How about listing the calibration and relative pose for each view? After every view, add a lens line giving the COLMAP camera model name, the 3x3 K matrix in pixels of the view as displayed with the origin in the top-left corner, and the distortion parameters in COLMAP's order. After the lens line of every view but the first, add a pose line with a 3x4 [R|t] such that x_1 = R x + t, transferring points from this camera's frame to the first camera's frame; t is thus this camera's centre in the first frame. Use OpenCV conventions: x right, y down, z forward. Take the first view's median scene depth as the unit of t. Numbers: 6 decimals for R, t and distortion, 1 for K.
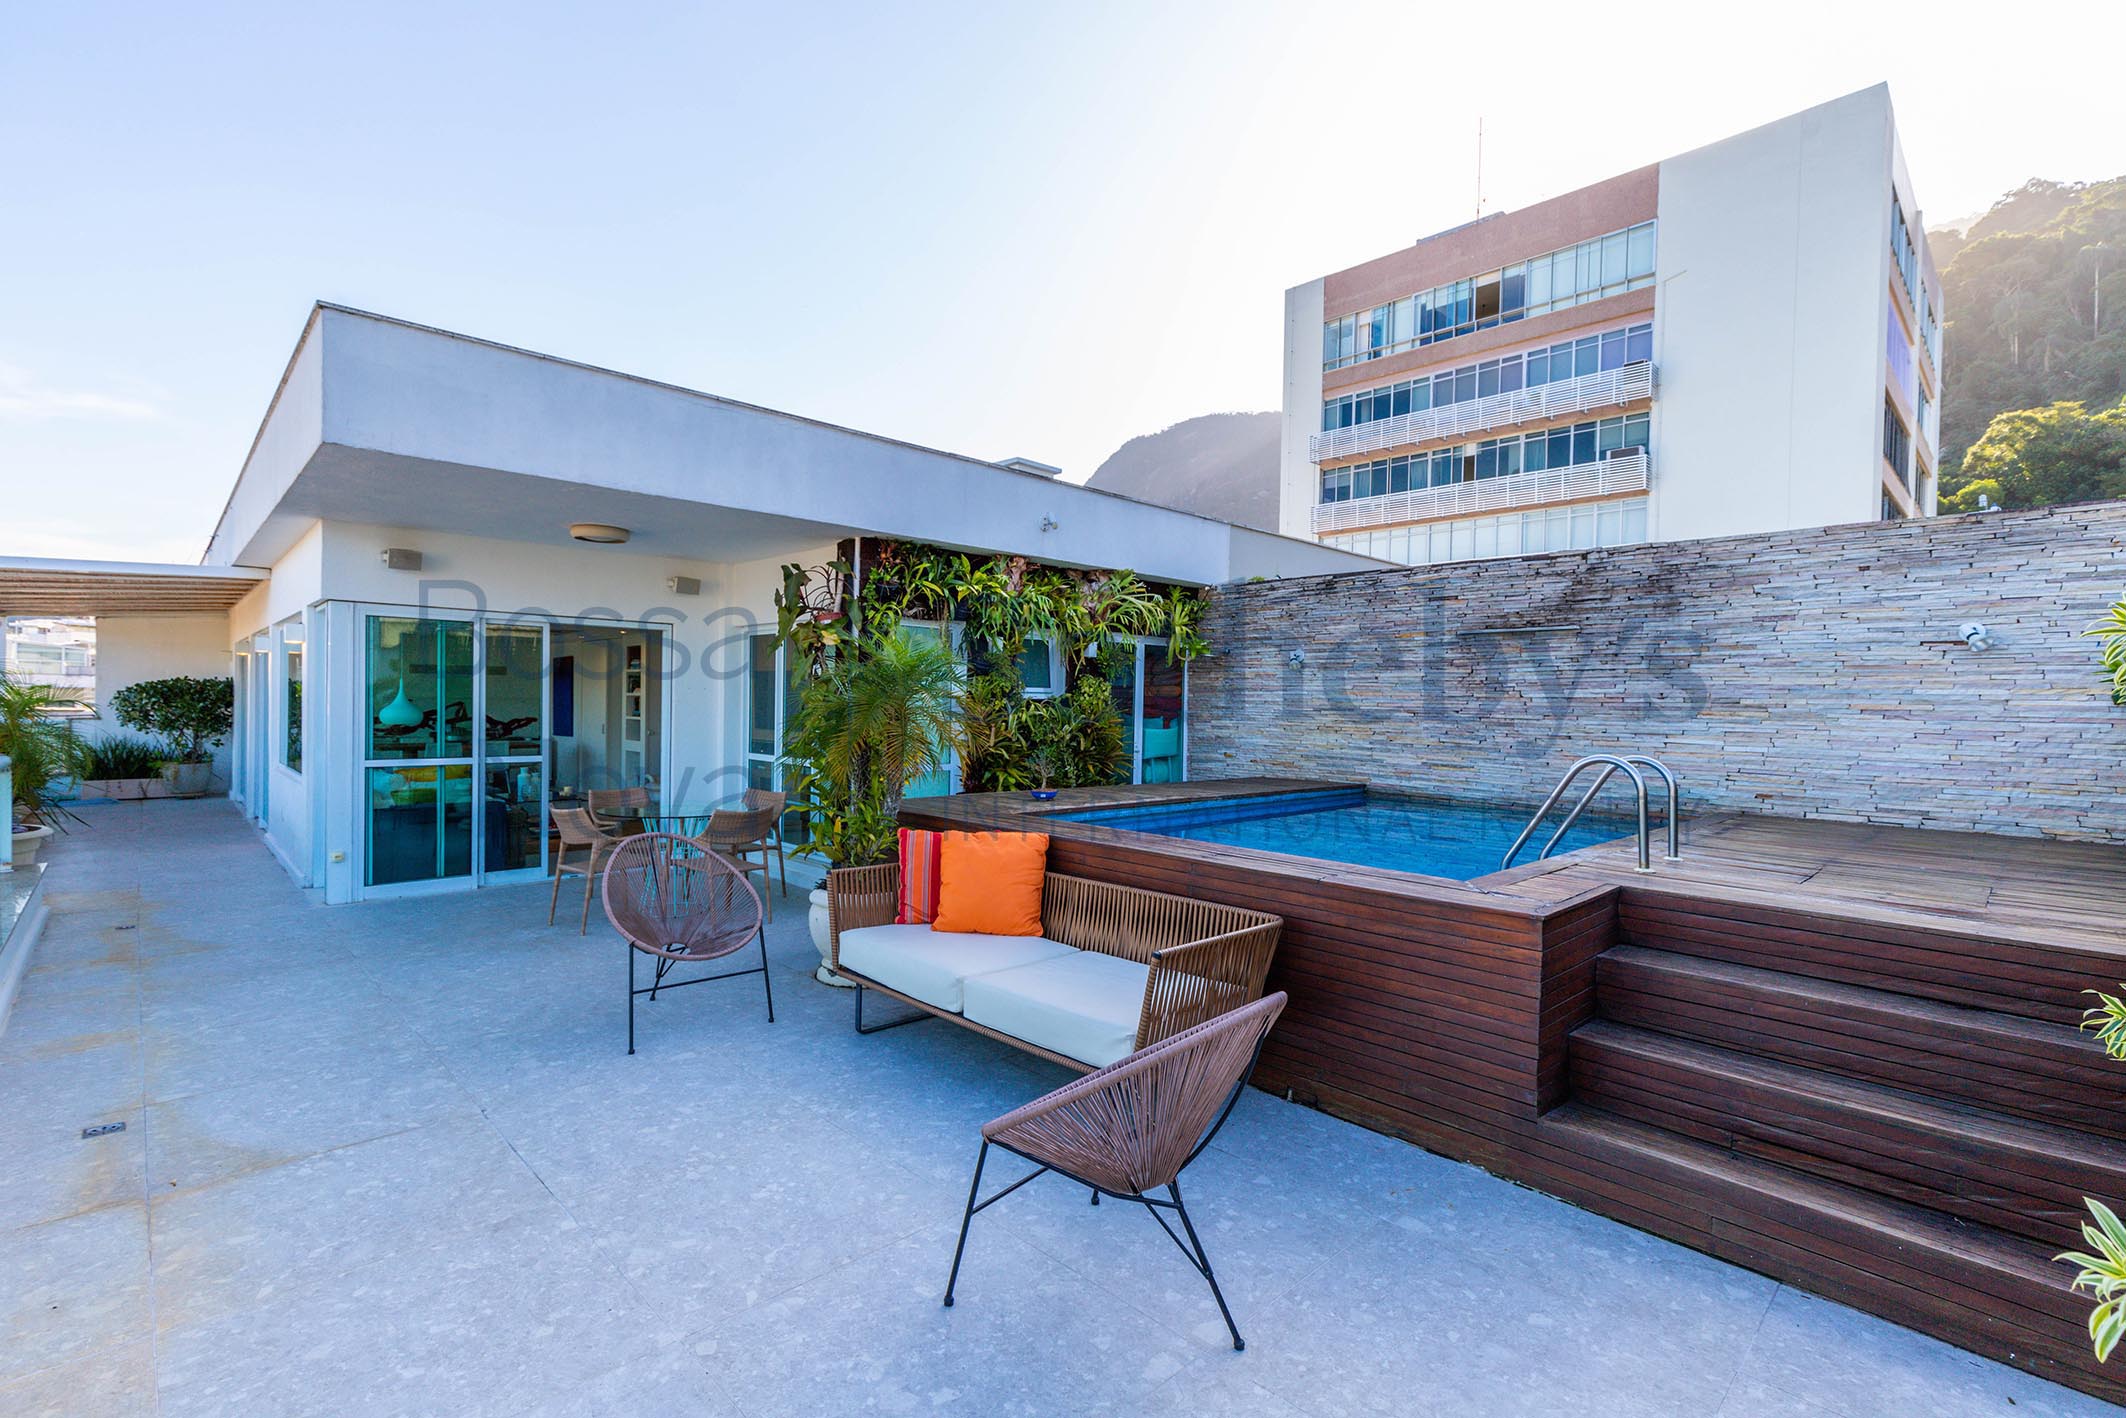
lens RADIAL K [[971.5, 0, 1079.3], [0, 971.5, 711.6], [0, 0, 1]] dist [0.010166, -0.000721]
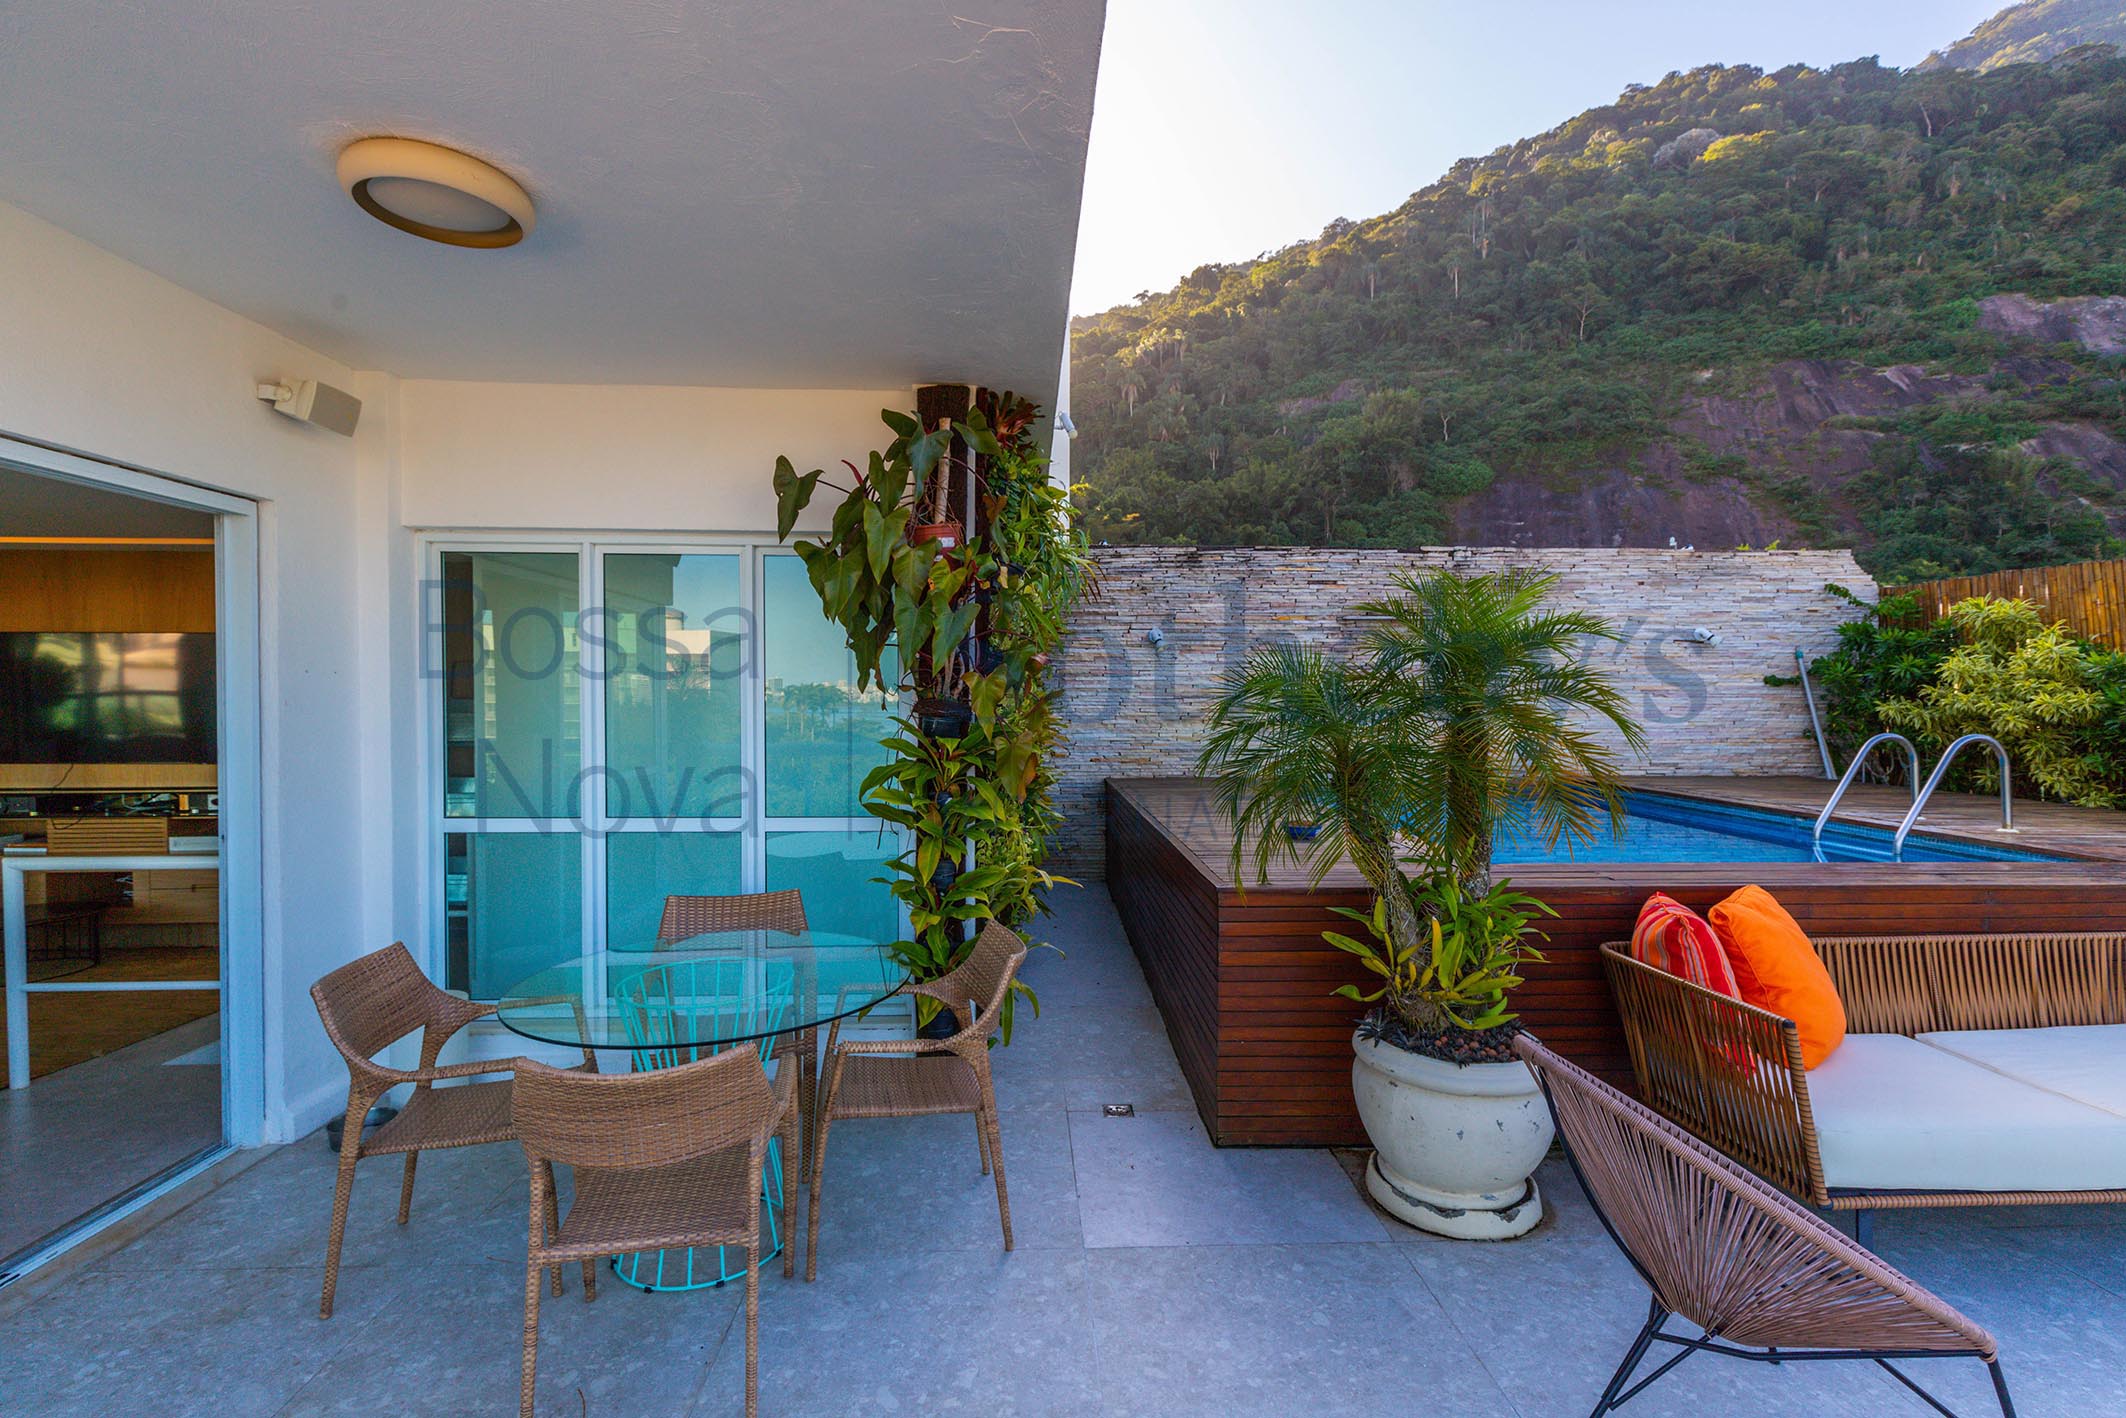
lens RADIAL K [[971.5, 0, 1063.4], [0, 971.5, 707.8], [0, 0, 1]] dist [0.010166, -0.000721]
pose [[0.663125, -0.021885, 0.748189, -0.666387], [0.016932, 0.999755, 0.014237, -0.009421], [-0.748318, 0.003227, 0.663333, 0.667962]]
